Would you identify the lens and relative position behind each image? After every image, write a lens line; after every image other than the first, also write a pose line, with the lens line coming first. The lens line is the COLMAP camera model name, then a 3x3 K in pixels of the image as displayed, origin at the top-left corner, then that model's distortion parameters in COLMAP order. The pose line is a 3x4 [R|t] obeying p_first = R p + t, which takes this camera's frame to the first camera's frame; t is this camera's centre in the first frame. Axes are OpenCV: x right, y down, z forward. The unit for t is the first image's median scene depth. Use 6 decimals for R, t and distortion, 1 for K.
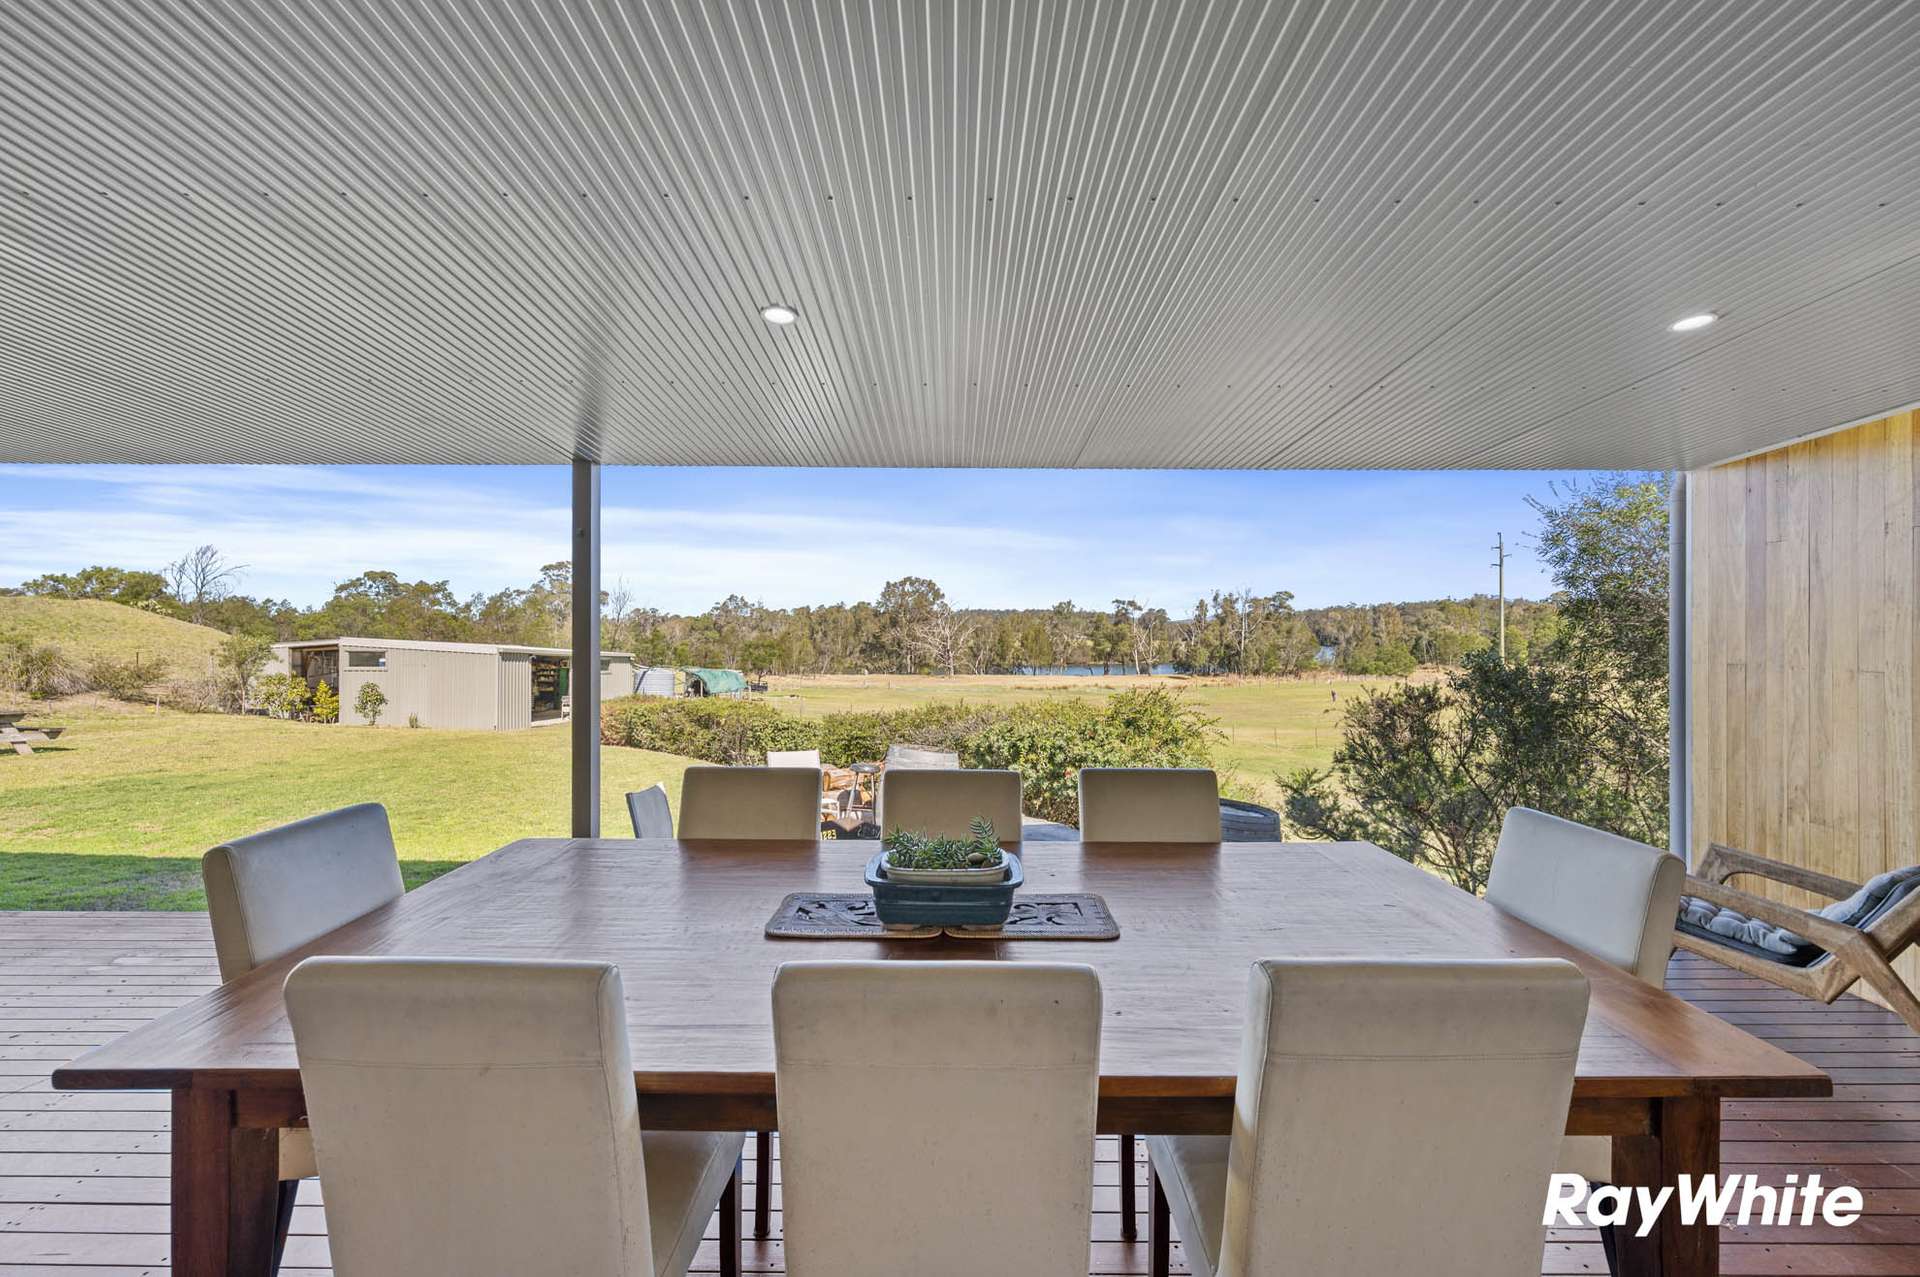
lens RADIAL K [[760.6, 0, 968.1], [0, 760.6, 635.0], [0, 0, 1]] dist [0.000027, -0.000387]
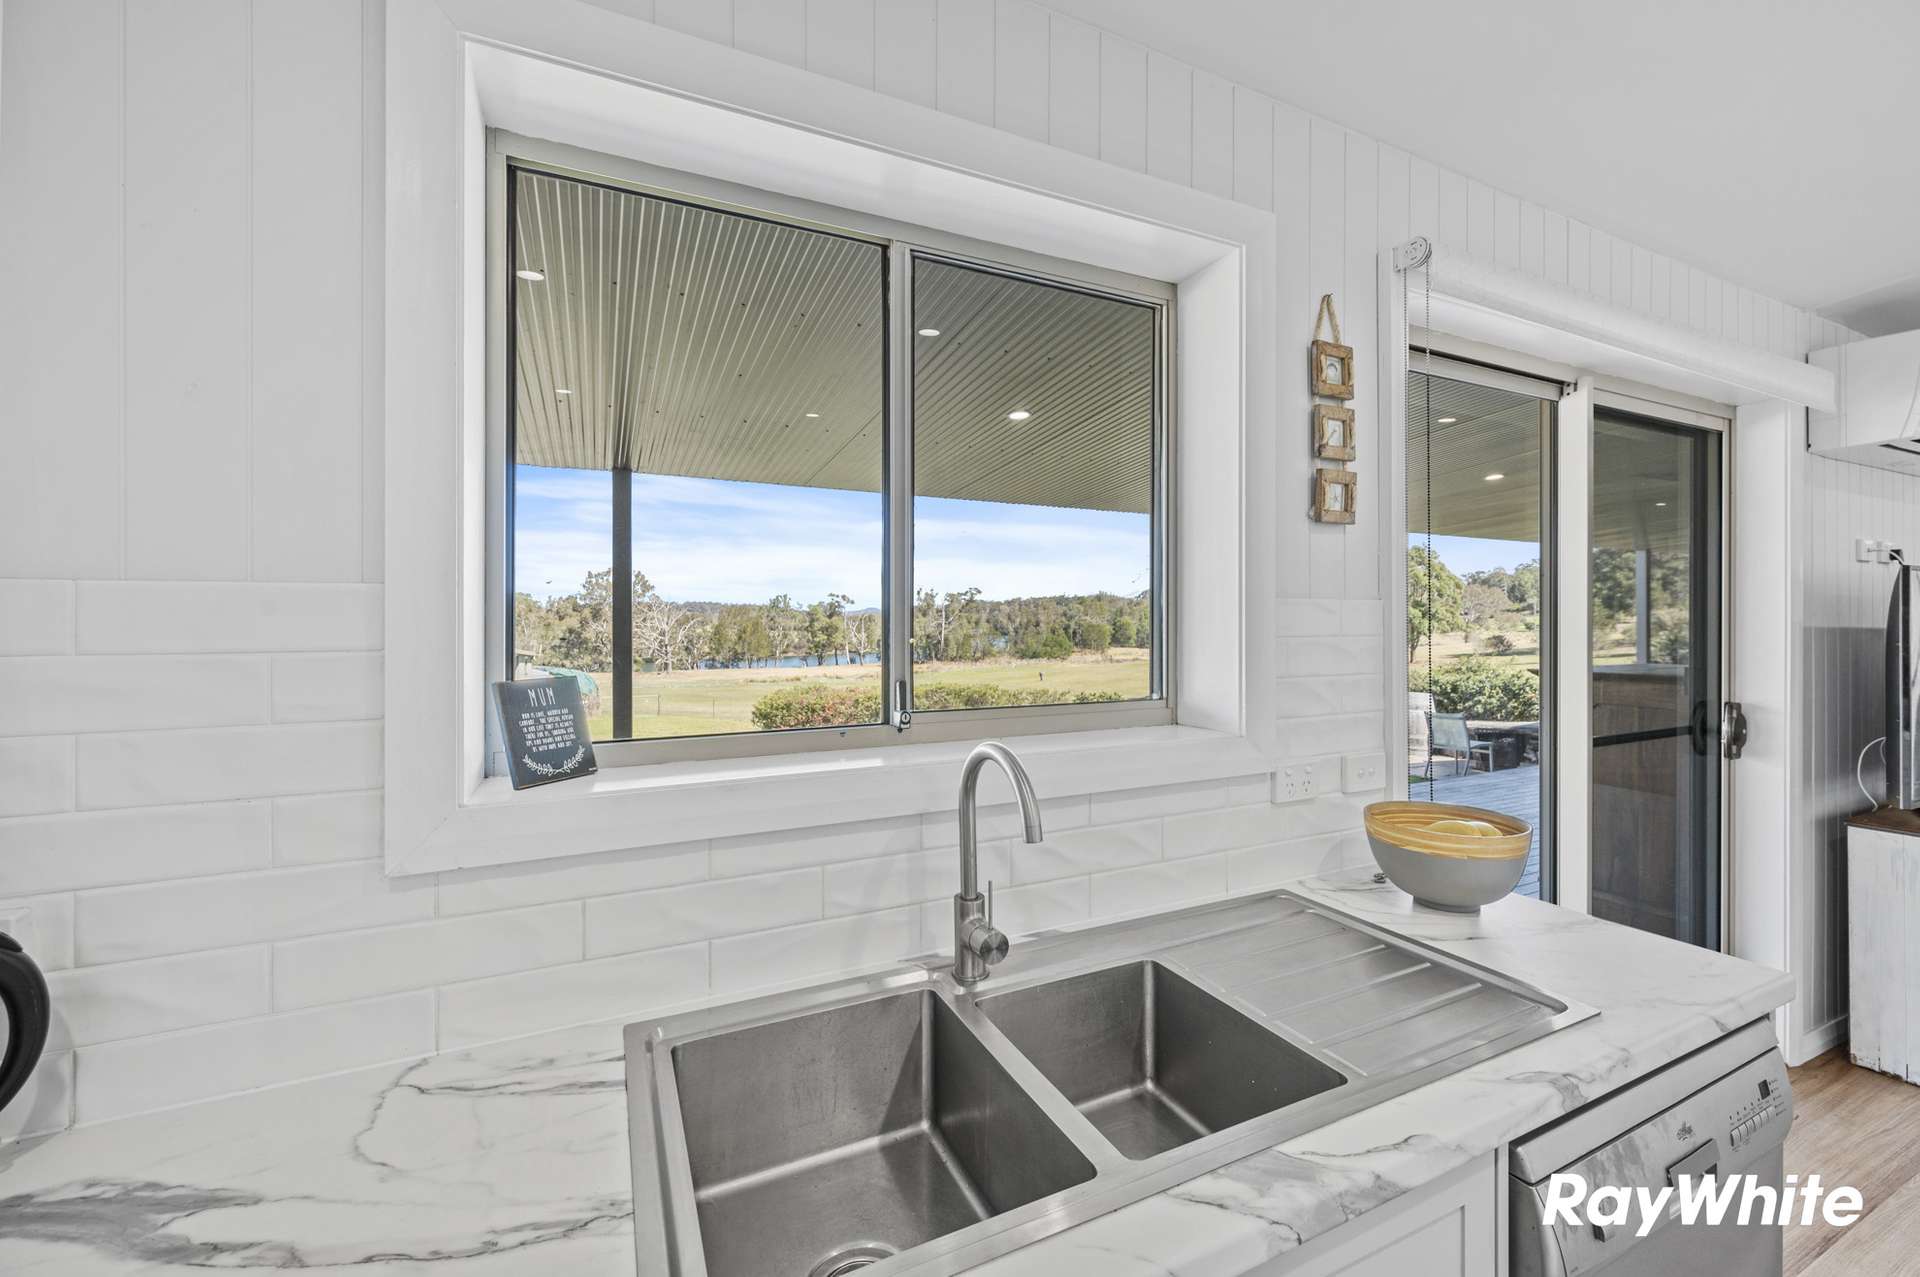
lens RADIAL K [[760.6, 0, 947.5], [0, 760.6, 621.5], [0, 0, 1]] dist [0.000027, -0.000387]
pose [[0.905673, -0.007421, 0.423912, -0.100935], [0.010640, 0.999930, -0.005227, -0.000721], [-0.423844, 0.009244, 0.905688, -0.005831]]
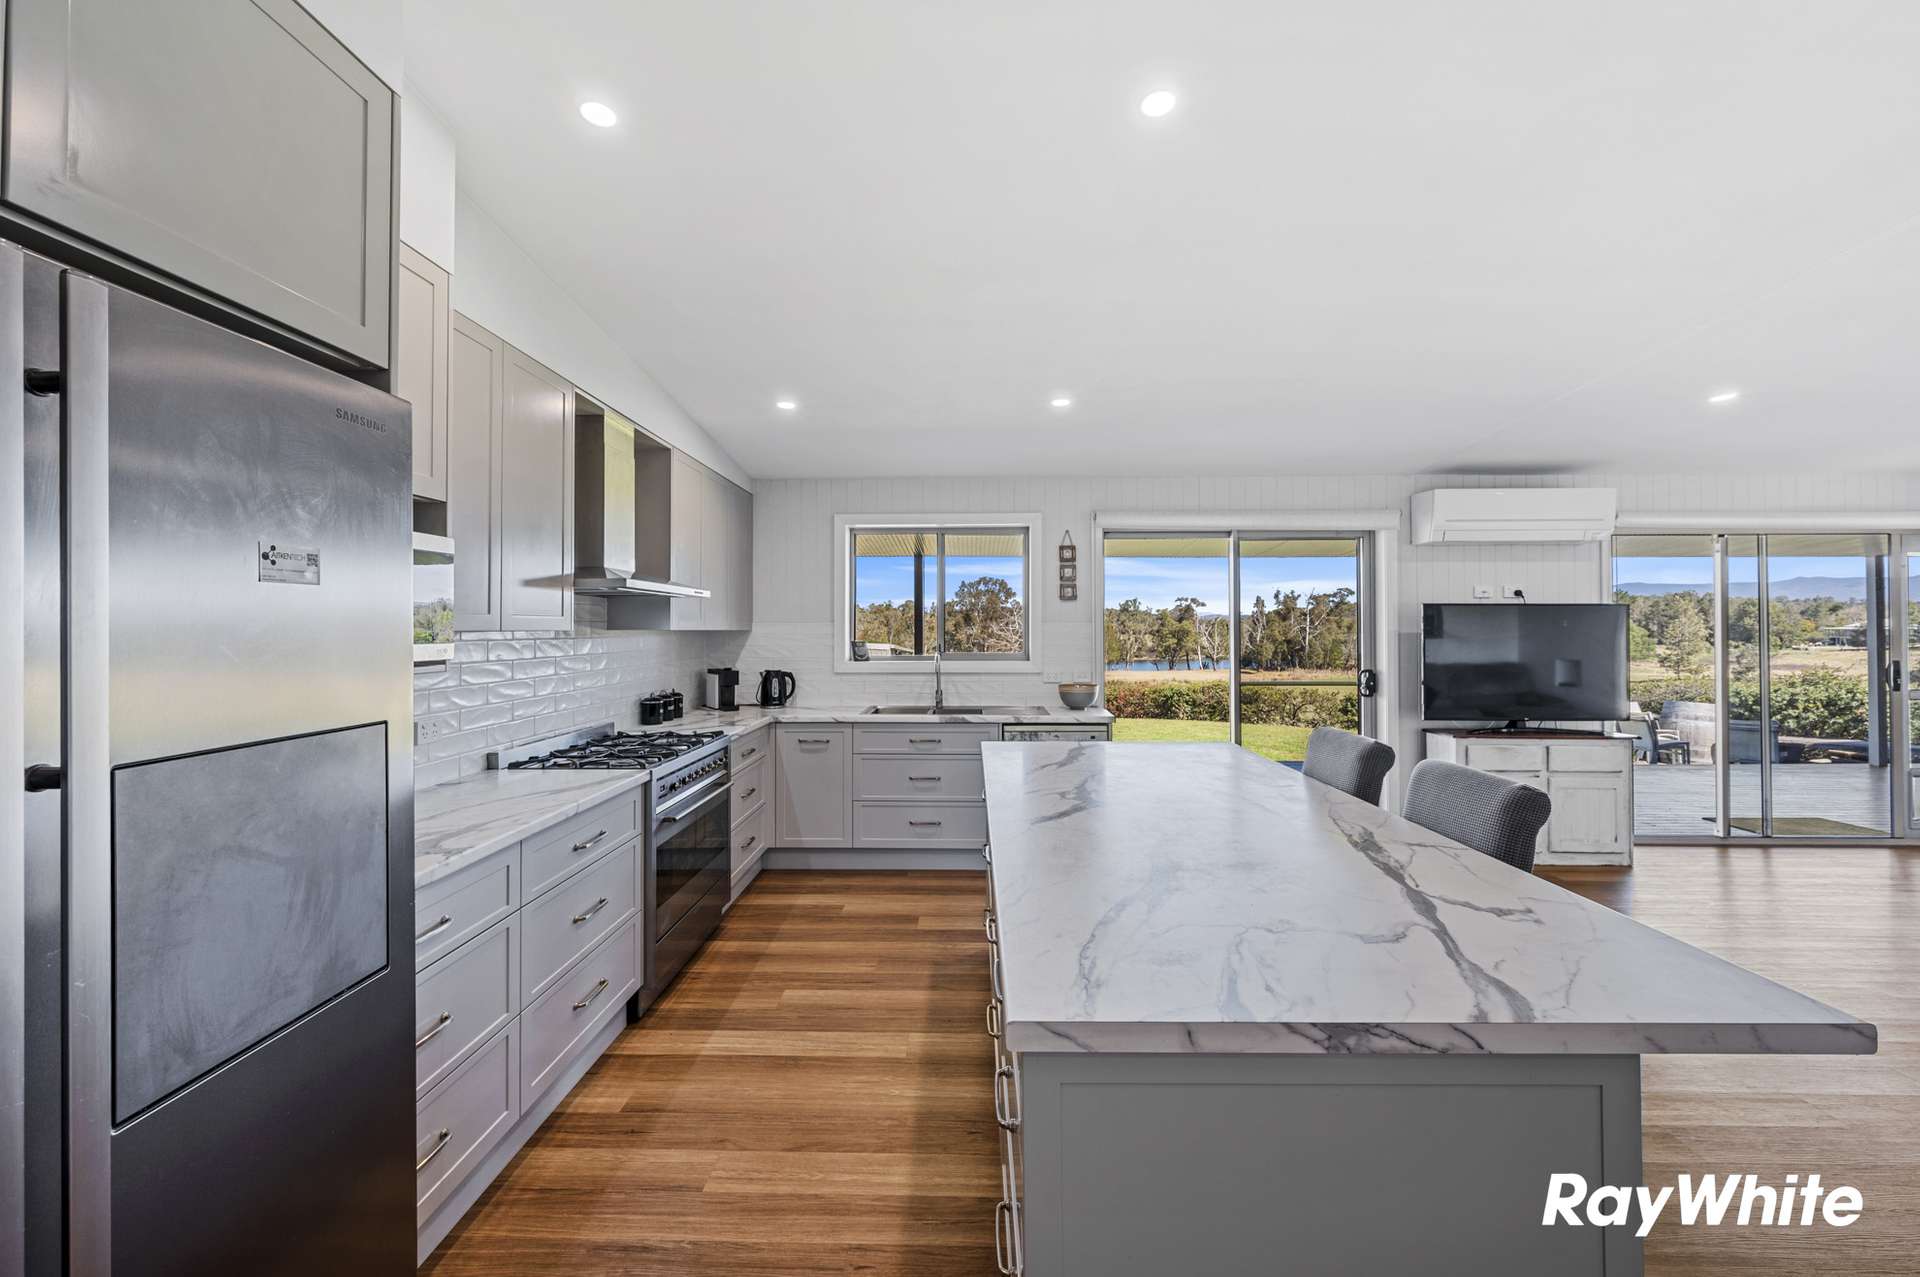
lens RADIAL K [[760.6, 0, 950.4], [0, 760.6, 612.5], [0, 0, 1]] dist [0.000027, -0.000387]
pose [[0.999722, -0.005200, -0.023013, -0.095253], [0.004613, 0.999664, -0.025519, -0.000591], [0.023138, 0.025406, 0.999409, -0.039378]]
